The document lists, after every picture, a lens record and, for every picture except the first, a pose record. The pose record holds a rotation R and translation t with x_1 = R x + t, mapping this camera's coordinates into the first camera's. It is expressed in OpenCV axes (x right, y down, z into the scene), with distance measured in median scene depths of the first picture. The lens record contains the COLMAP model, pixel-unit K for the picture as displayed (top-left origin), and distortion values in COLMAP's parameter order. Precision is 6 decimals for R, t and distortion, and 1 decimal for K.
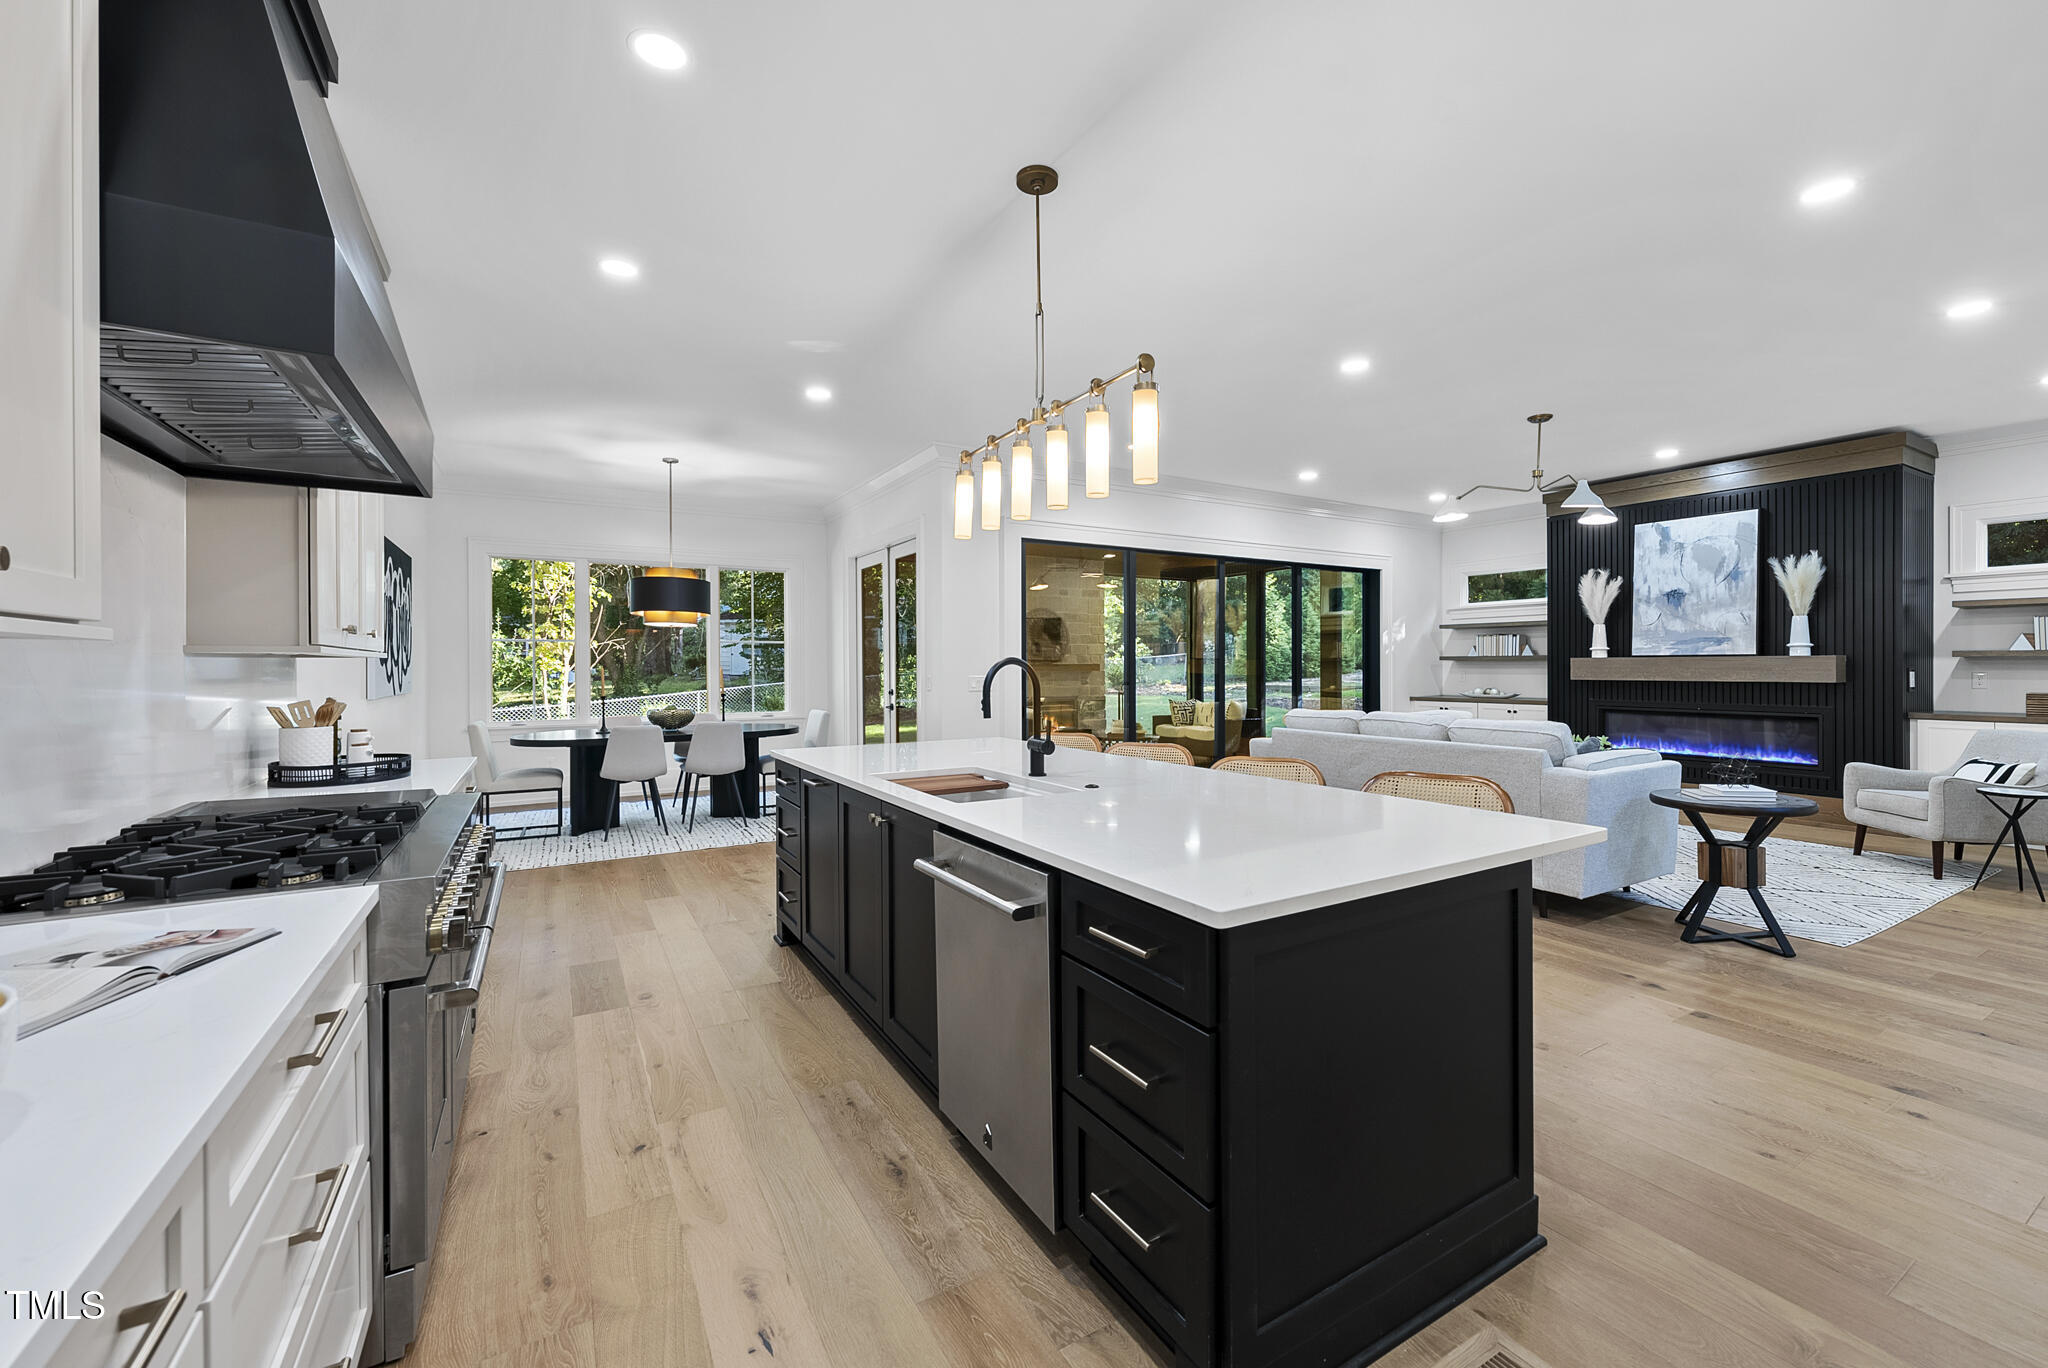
lens RADIAL K [[821.0, 0, 1031.3], [0, 821.0, 668.2], [0, 0, 1]] dist [-0.000658, 0.000322]
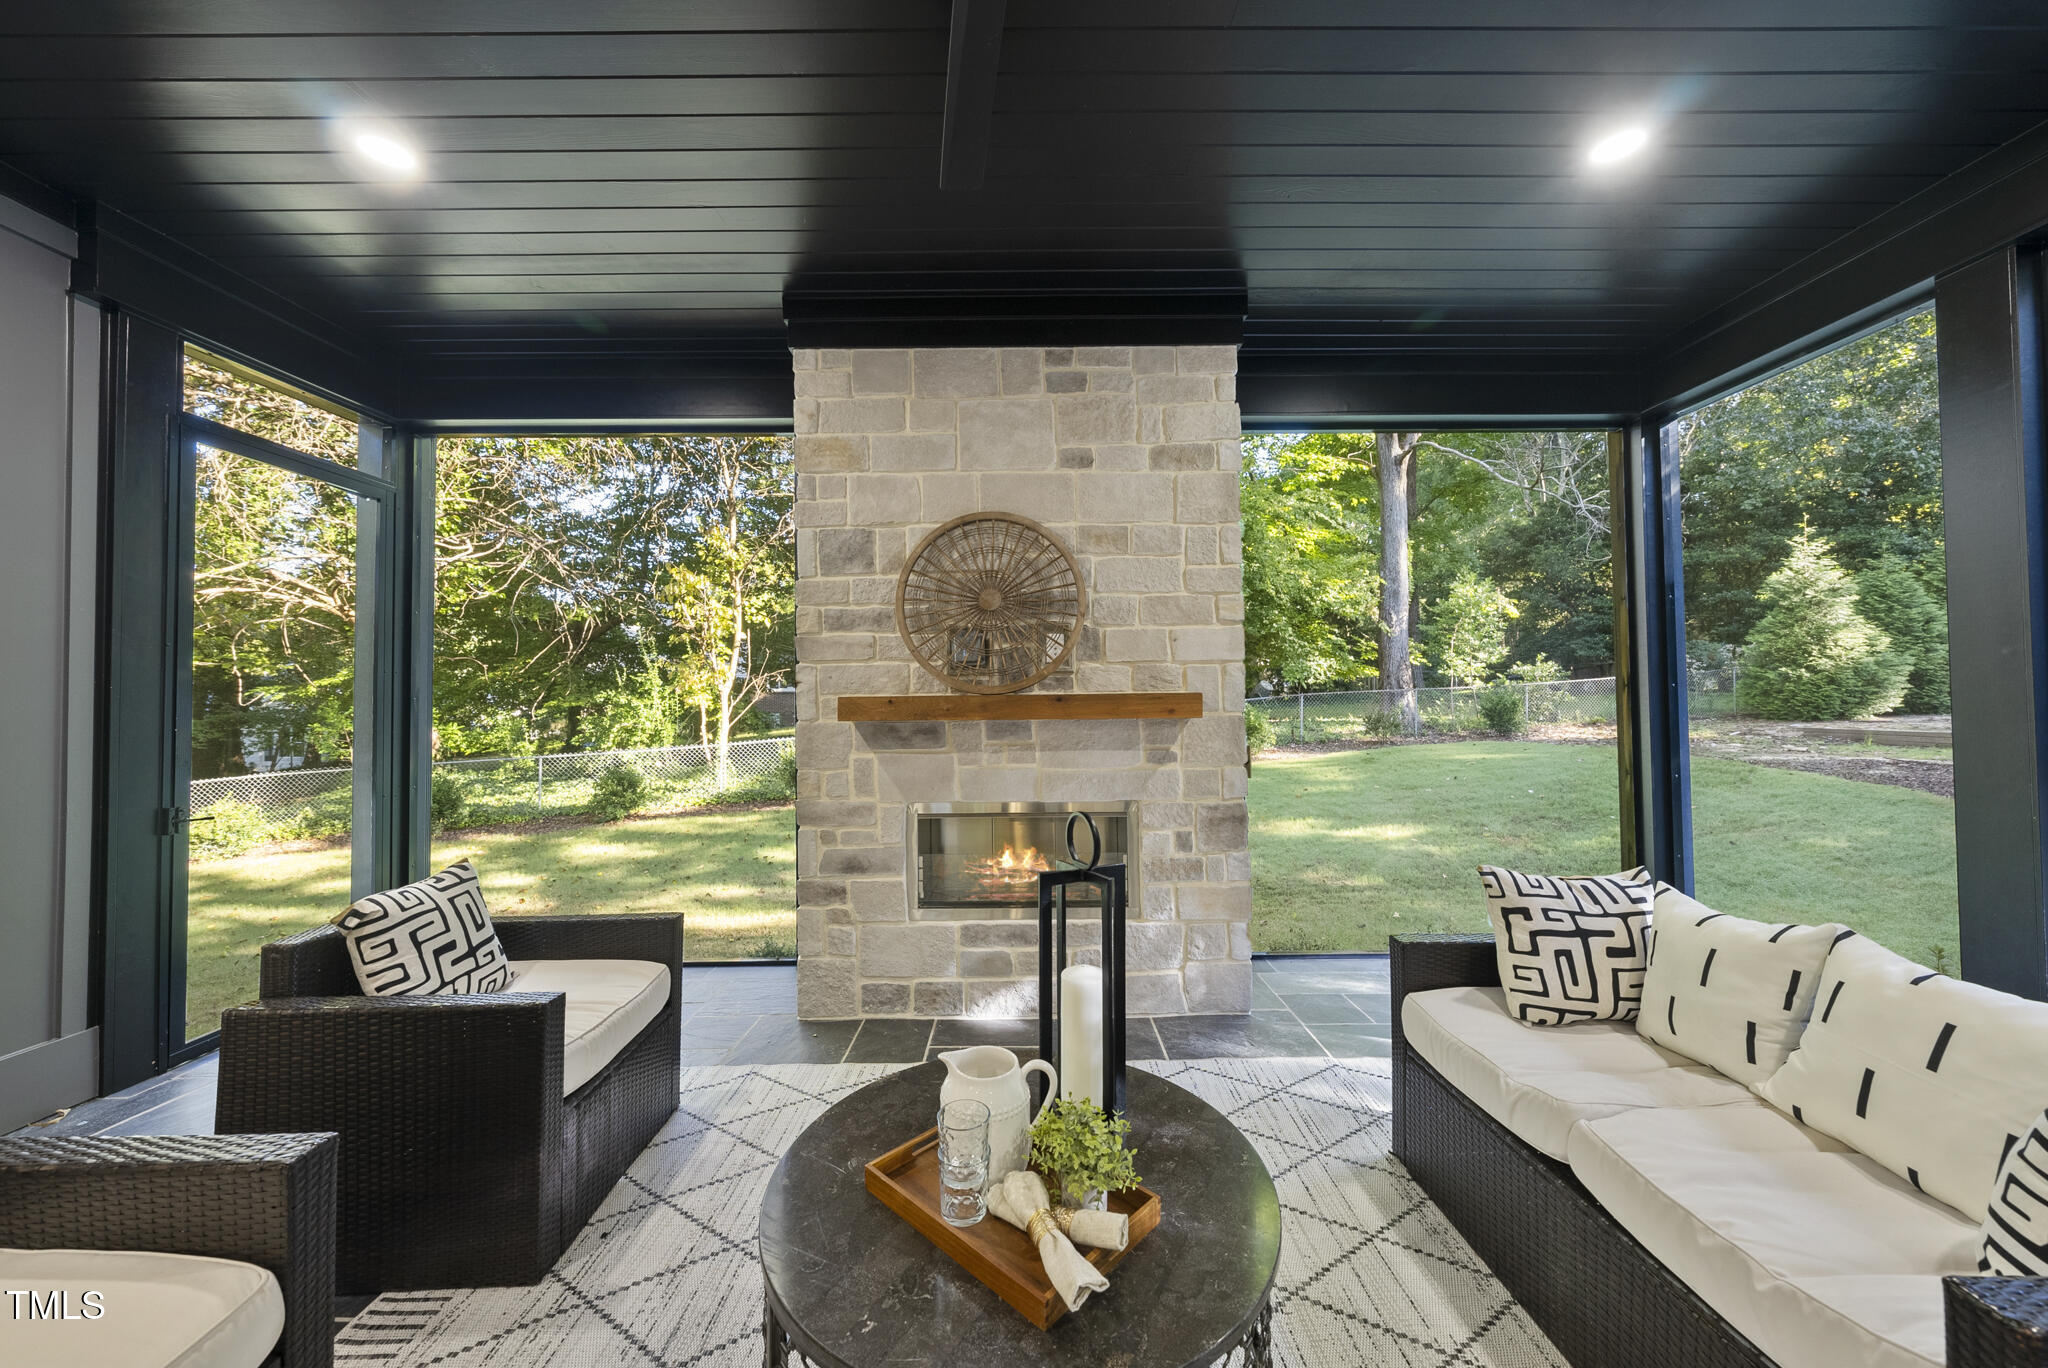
lens RADIAL K [[708.5, 0, 1024.0], [0, 708.5, 684.0], [0, 0, 1]] dist [-0.001214, -0.000100]
pose [[0.860760, -0.016895, -0.508730, 0.256314], [0.006000, 0.999716, -0.023048, -0.005115], [0.508975, 0.016786, 0.860617, 1.271749]]
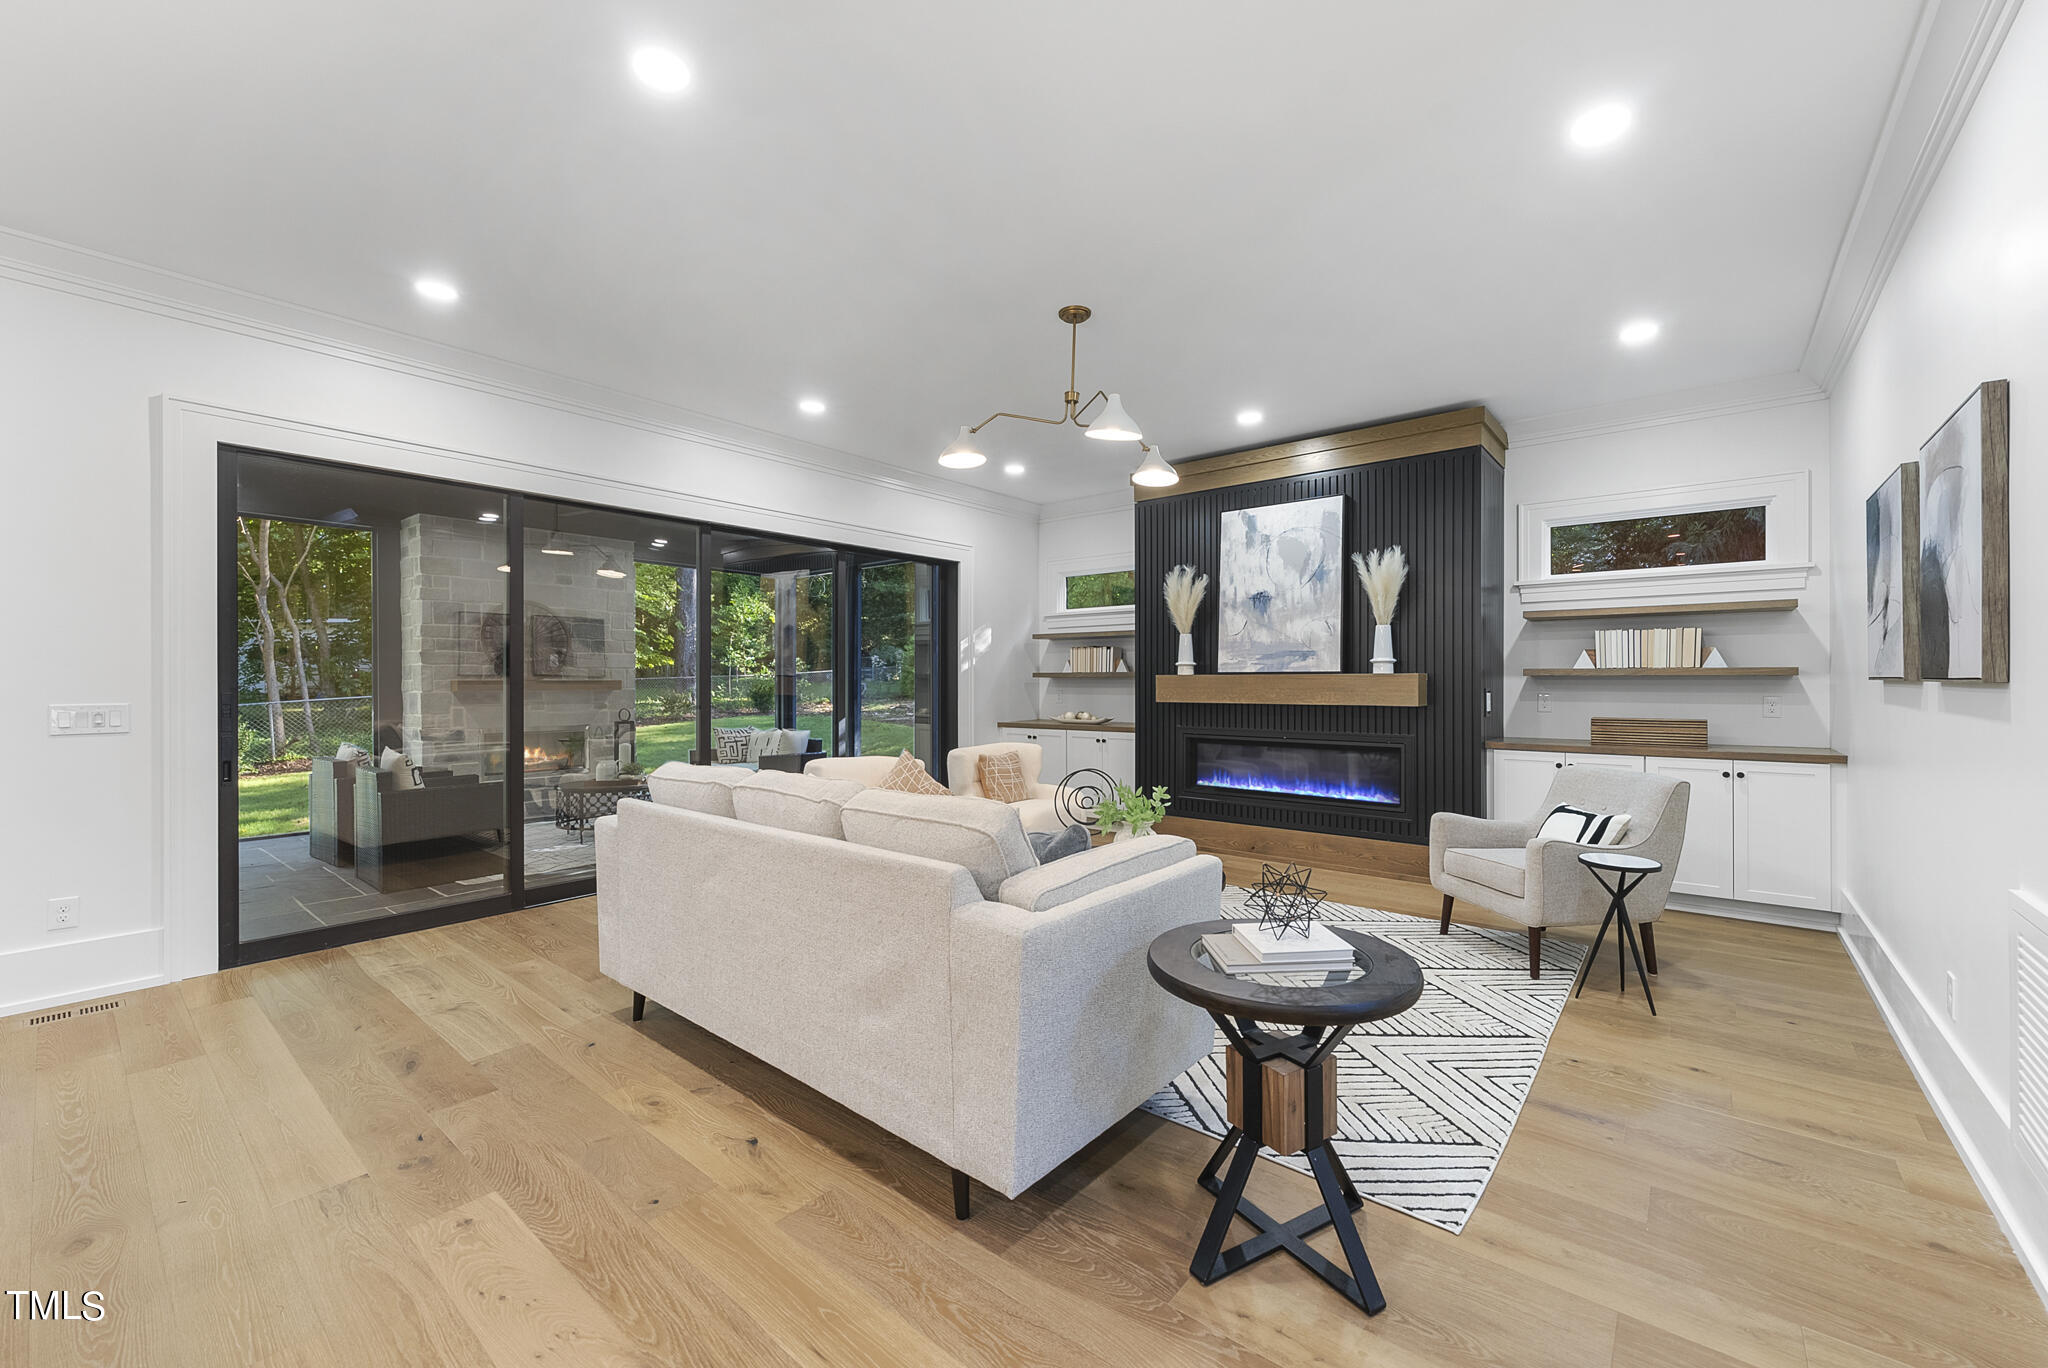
lens RADIAL K [[815.8, 0, 1024.0], [0, 815.8, 684.0], [0, 0, 1]] dist [-0.000374, 0.000102]
pose [[0.941631, 0.002369, 0.336639, 0.293953], [-0.002115, 0.999997, -0.001122, -0.002741], [-0.336641, 0.000345, 0.941633, 0.320156]]
